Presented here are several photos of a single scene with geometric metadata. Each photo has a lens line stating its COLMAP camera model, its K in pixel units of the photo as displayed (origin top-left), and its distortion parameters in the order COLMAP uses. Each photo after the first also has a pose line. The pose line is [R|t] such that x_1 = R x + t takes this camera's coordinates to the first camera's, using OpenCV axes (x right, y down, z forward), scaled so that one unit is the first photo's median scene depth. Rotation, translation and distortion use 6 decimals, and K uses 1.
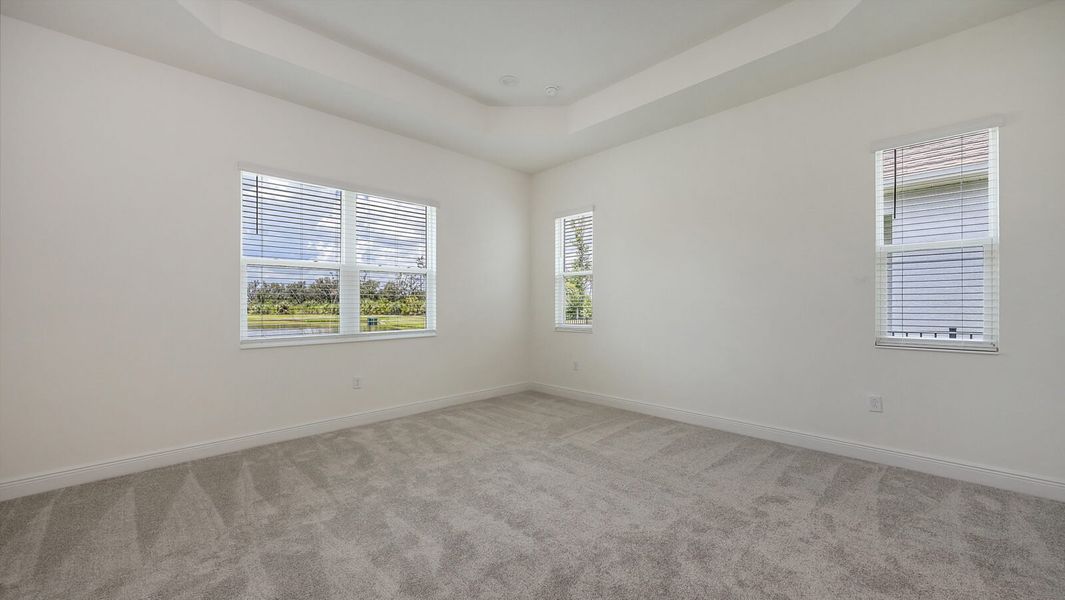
lens RADIAL K [[427.9, 0, 539.5], [0, 427.9, 300.7], [0, 0, 1]] dist [0.006484, -0.002165]
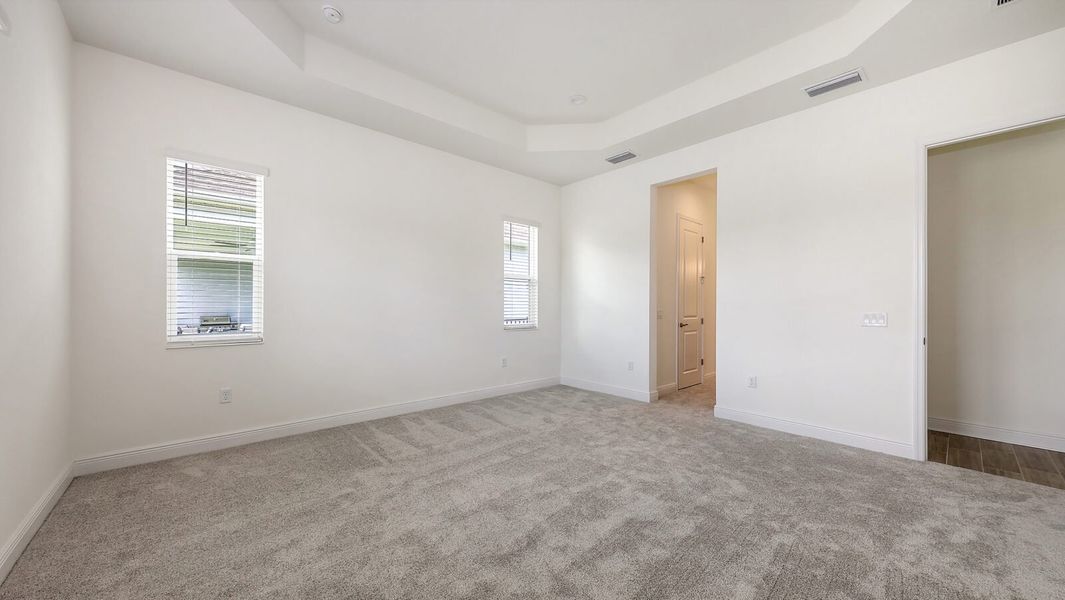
lens RADIAL K [[385.2, 0, 537.7], [0, 385.2, 305.1], [0, 0, 1]] dist [0.004116, -0.000898]
pose [[0.034547, 0.009266, 0.999360, -0.697095], [-0.006967, 0.999935, -0.009031, 0.015386], [-0.999379, -0.006651, 0.034610, 0.693414]]
